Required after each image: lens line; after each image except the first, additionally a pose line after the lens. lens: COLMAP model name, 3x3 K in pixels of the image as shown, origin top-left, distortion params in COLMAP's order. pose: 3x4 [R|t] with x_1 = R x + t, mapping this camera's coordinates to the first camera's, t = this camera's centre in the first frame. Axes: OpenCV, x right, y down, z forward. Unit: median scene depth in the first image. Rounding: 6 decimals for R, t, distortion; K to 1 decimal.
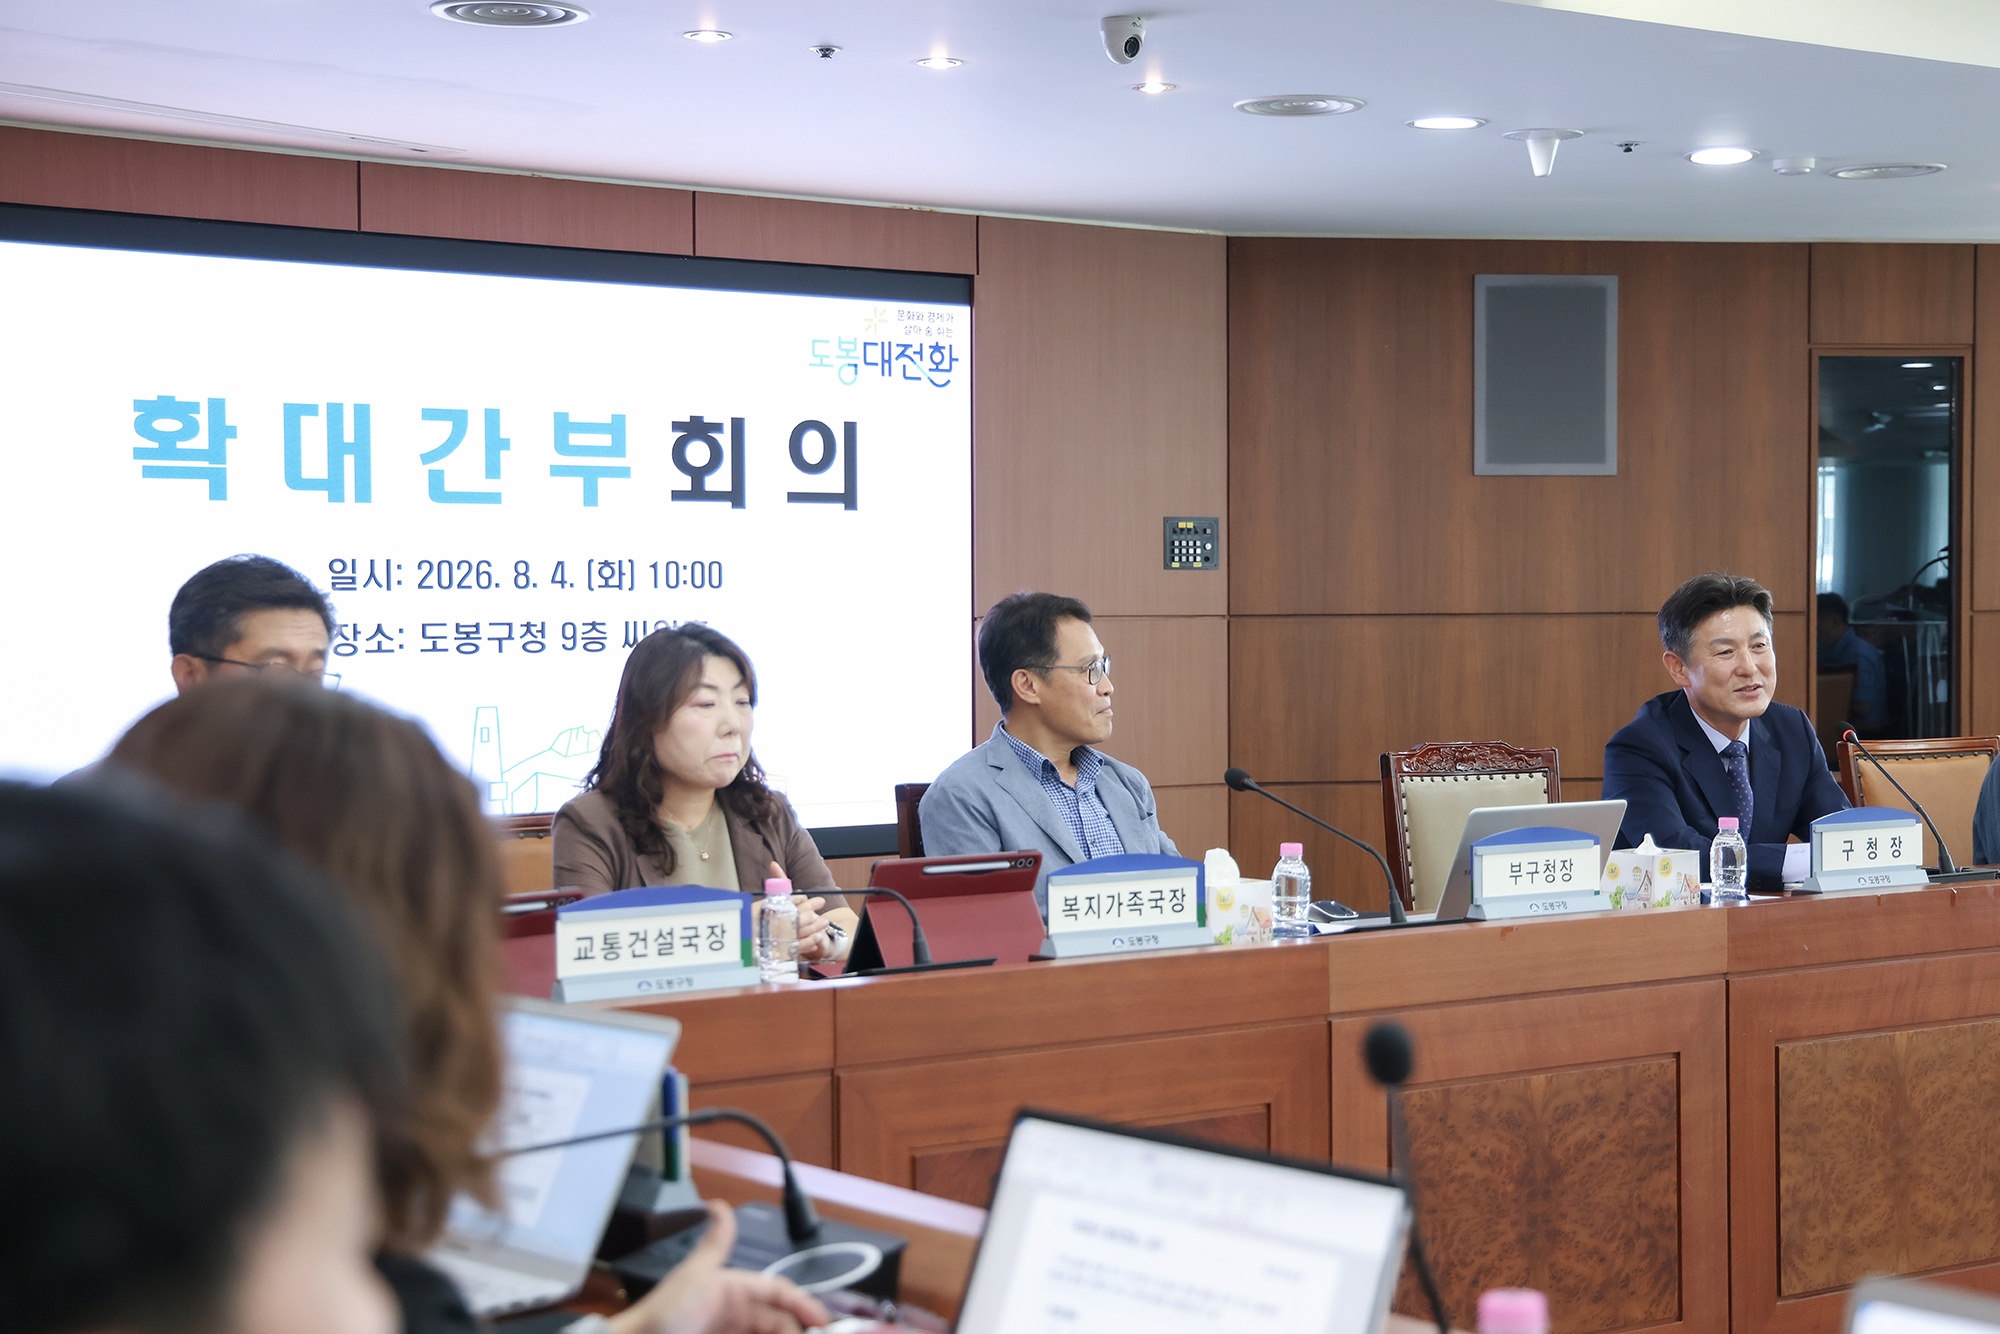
lens RADIAL K [[3254.8, 0, 1126.5], [0, 3254.8, 683.2], [0, 0, 1]] dist [0.059410, 0.481742]
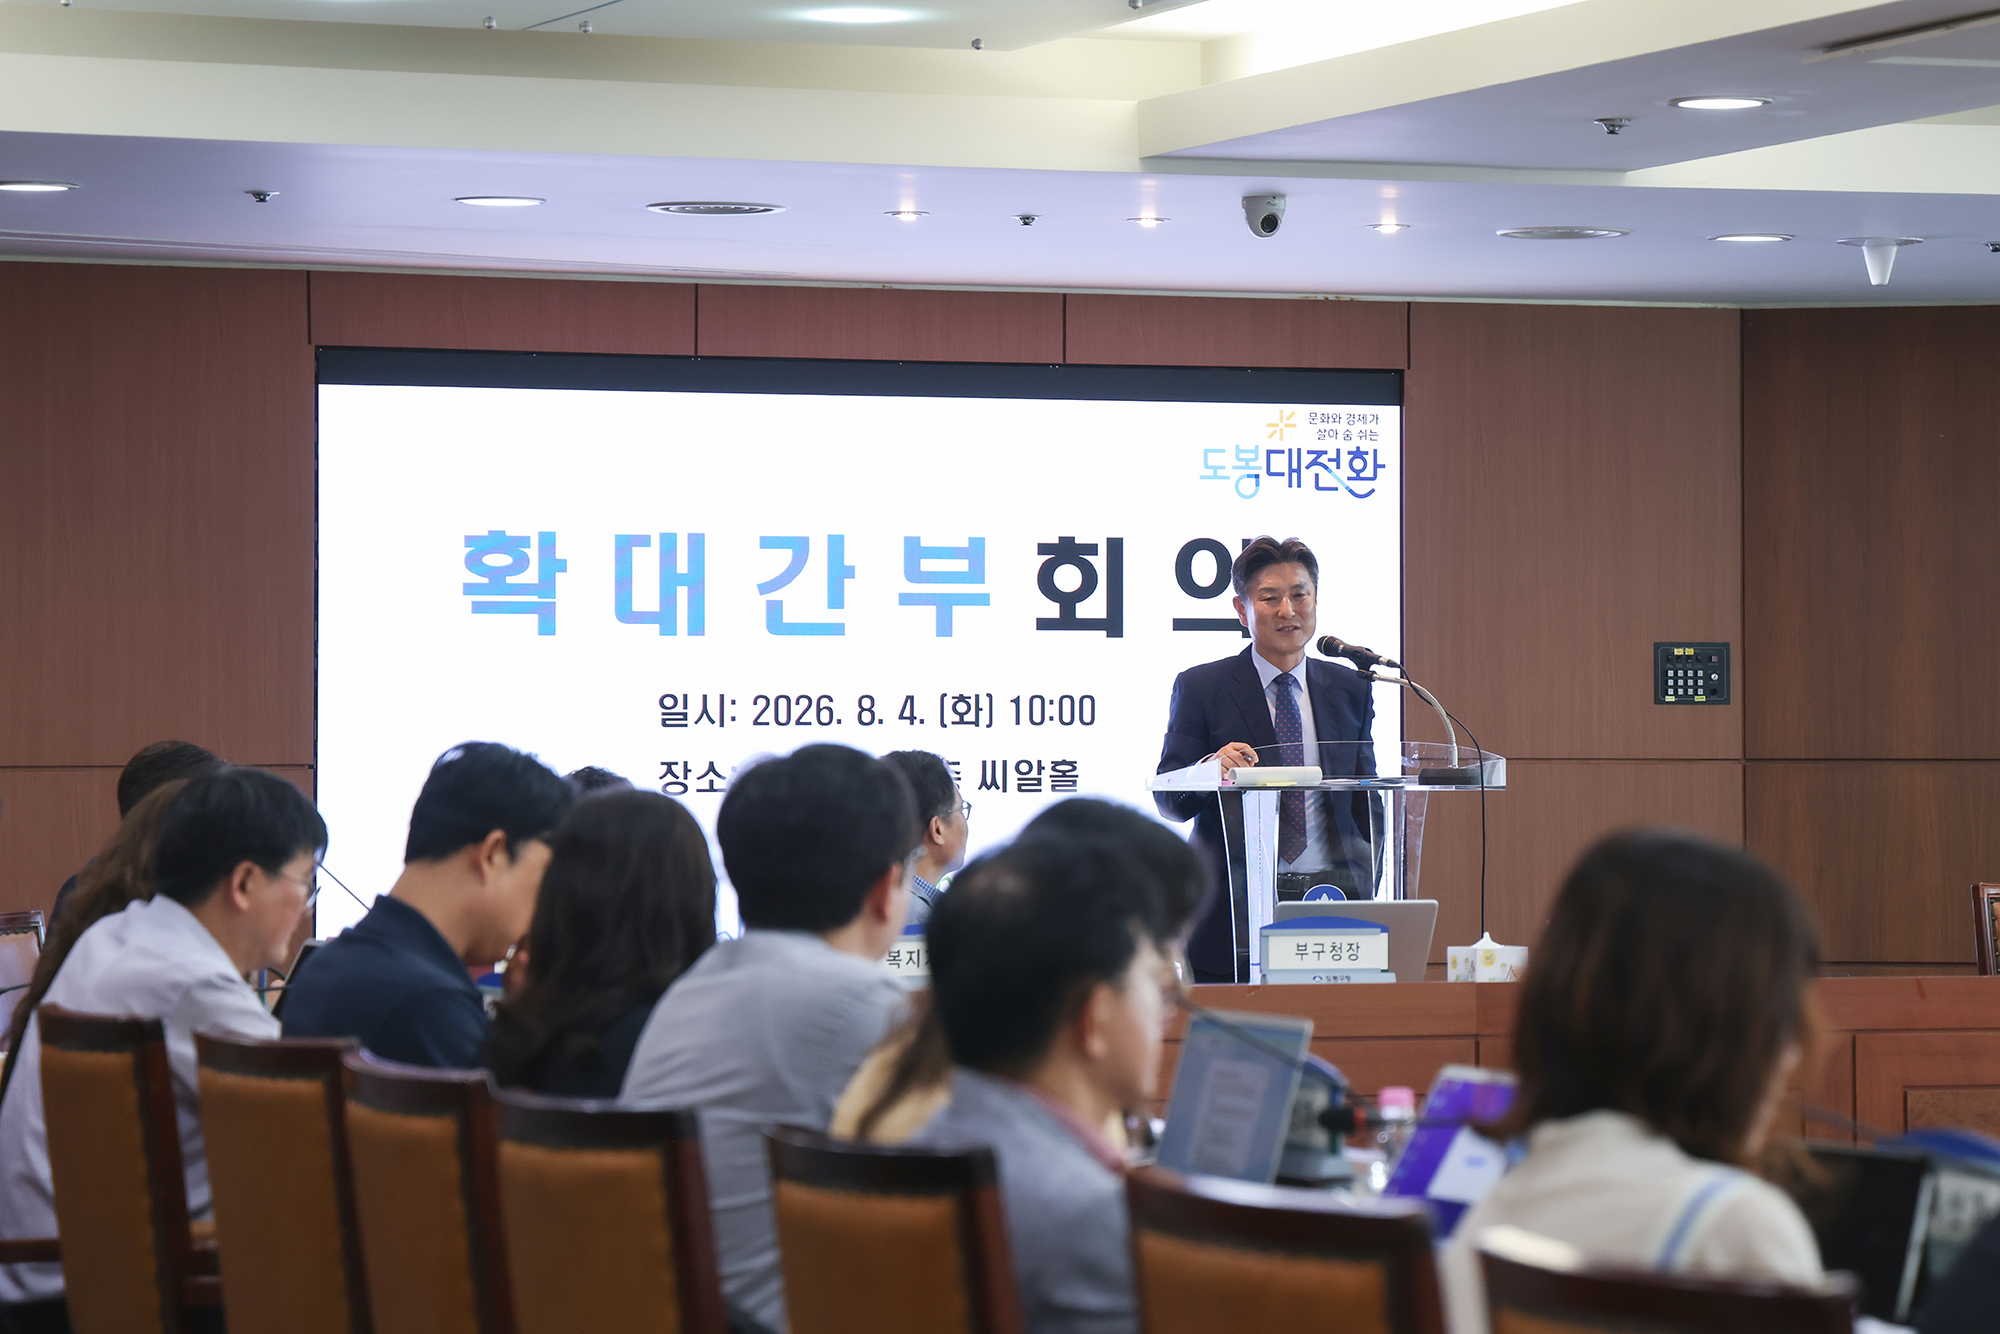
lens RADIAL K [[6750.0, 0, 1112.3], [0, 6750.0, 608.8], [0, 0, 1]] dist [0.704149, -2.994890]
pose [[0.962073, -0.001200, -0.272790, 0.405758], [-0.011051, 0.998998, -0.043370, 0.020740], [0.272568, 0.044740, 0.961096, -0.835423]]
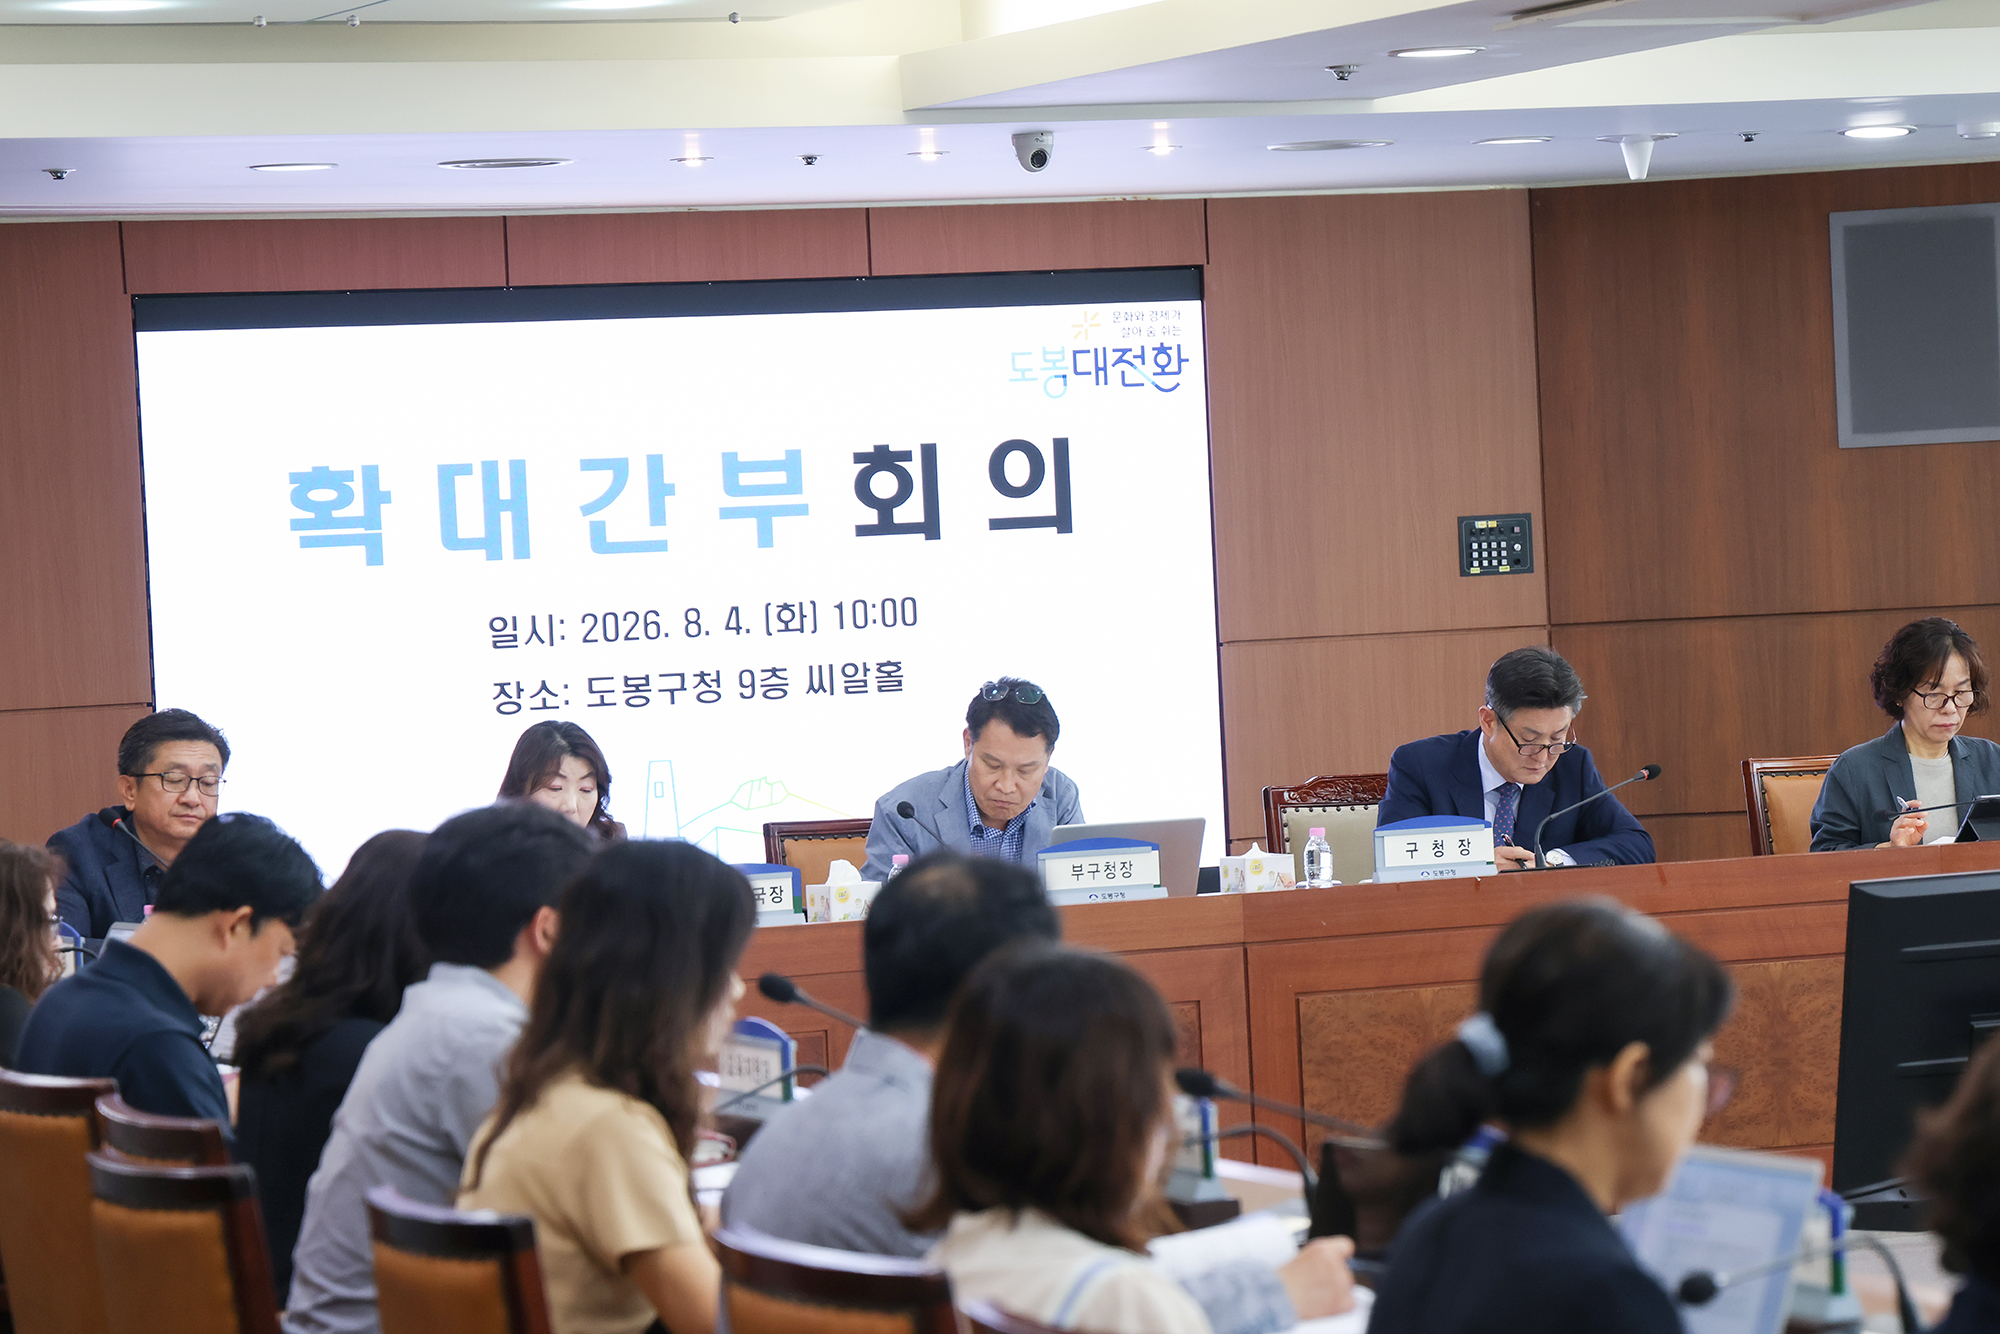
lens RADIAL K [[6966.1, 0, 1160.6], [0, 6966.1, 658.0], [0, 0, 1]] dist [0.781421, -2.707664]
pose [[0.965056, -0.034175, -0.259807, 0.478413], [0.034418, 0.999401, -0.003614, -0.010395], [0.259775, -0.005454, 0.965654, -0.949630]]
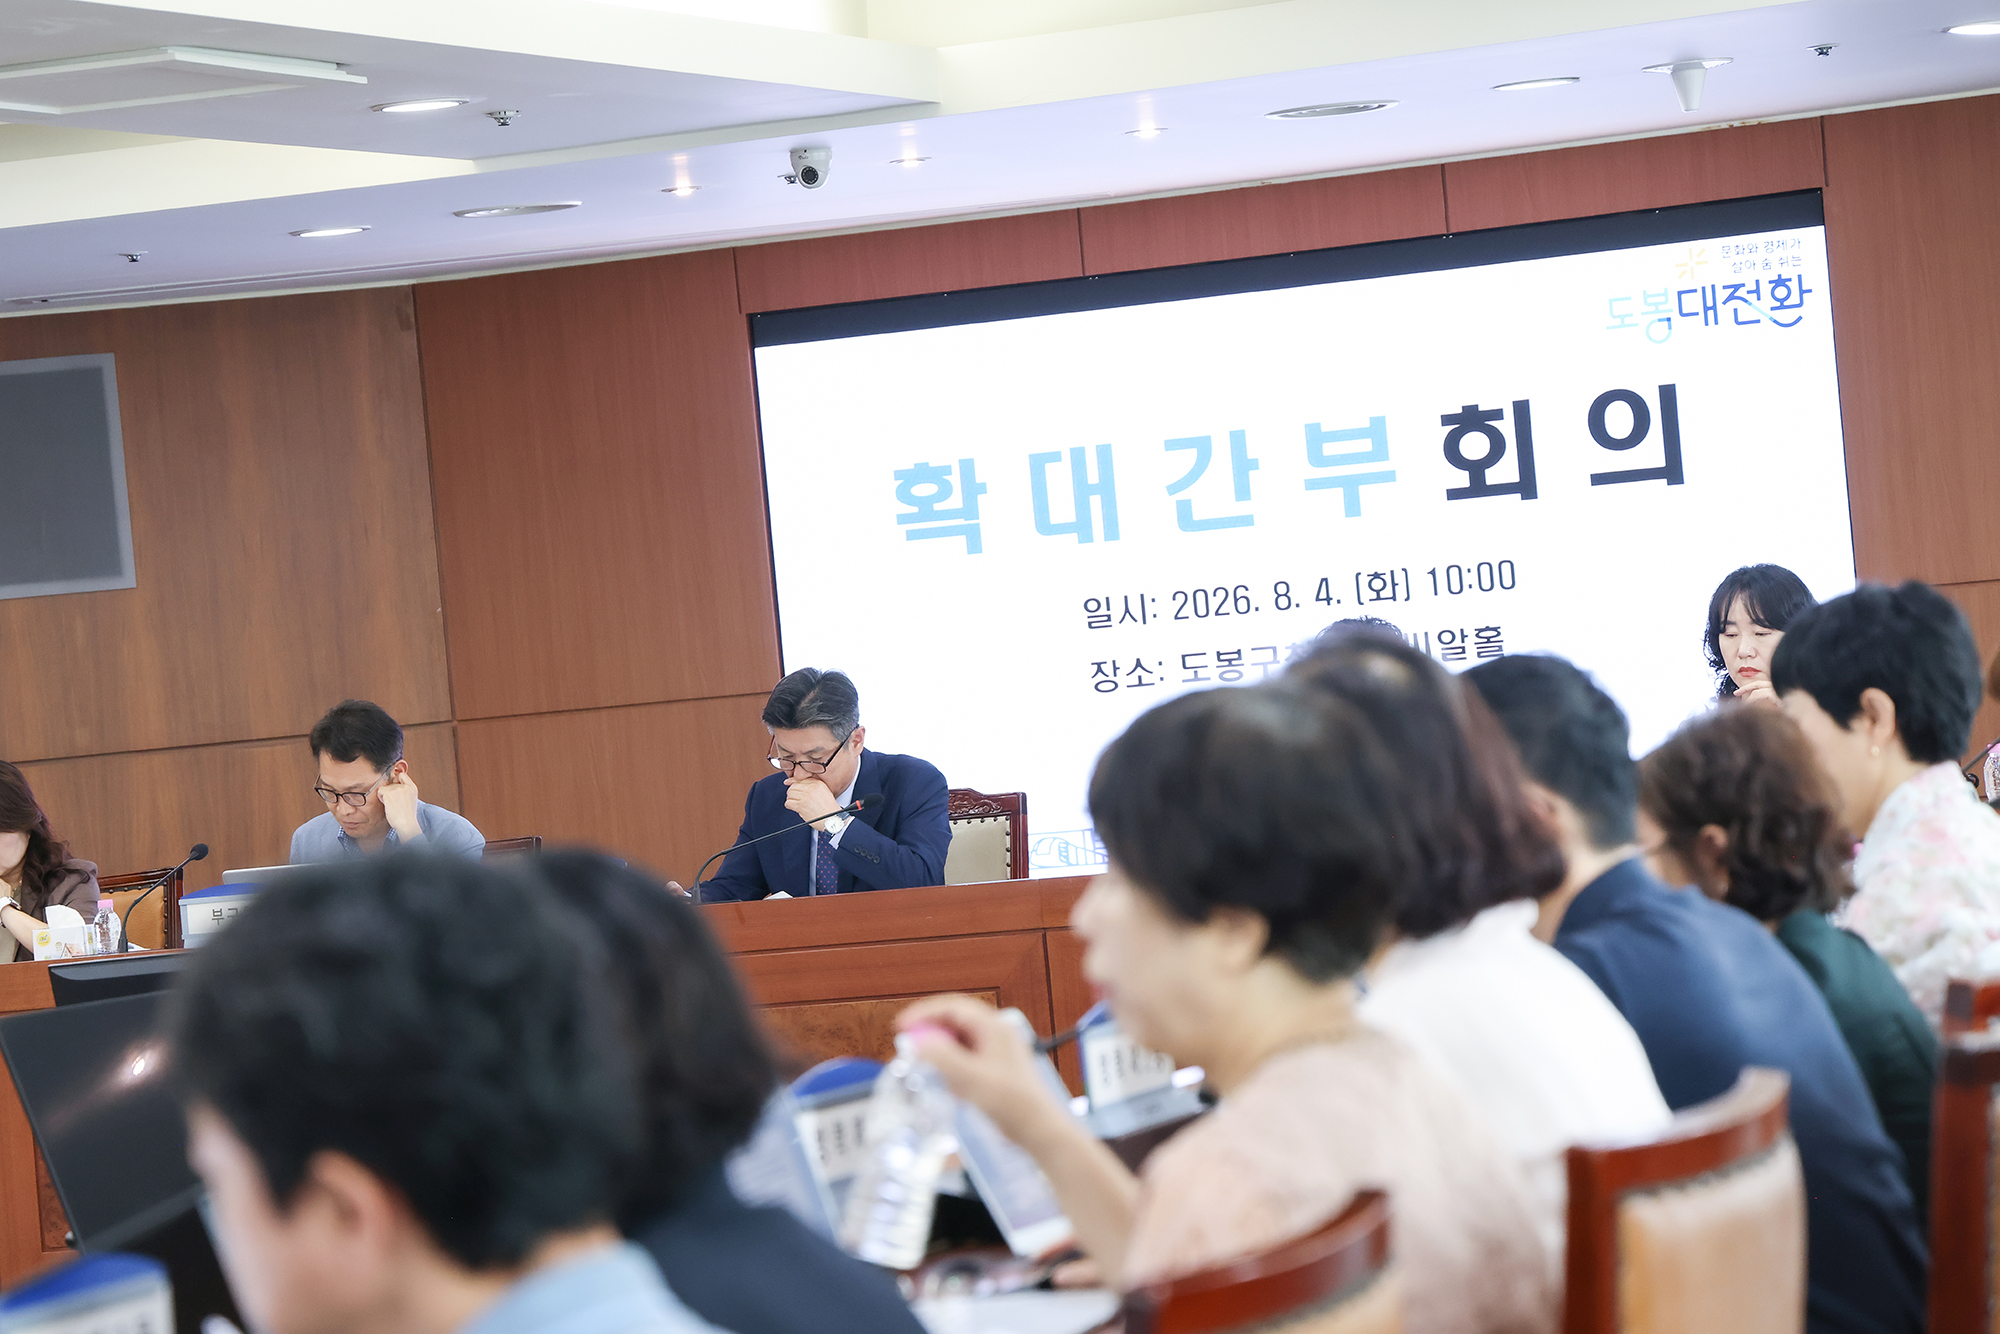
lens RADIAL K [[7043.6, 0, 891.2], [0, 7043.6, 667.3], [0, 0, 1]] dist [0.845926, -0.042786]
pose [[0.508524, -0.039562, -0.860138, 1.534104], [0.065797, 0.997809, -0.006995, -0.004928], [0.858530, -0.053037, 0.510013, -0.169697]]
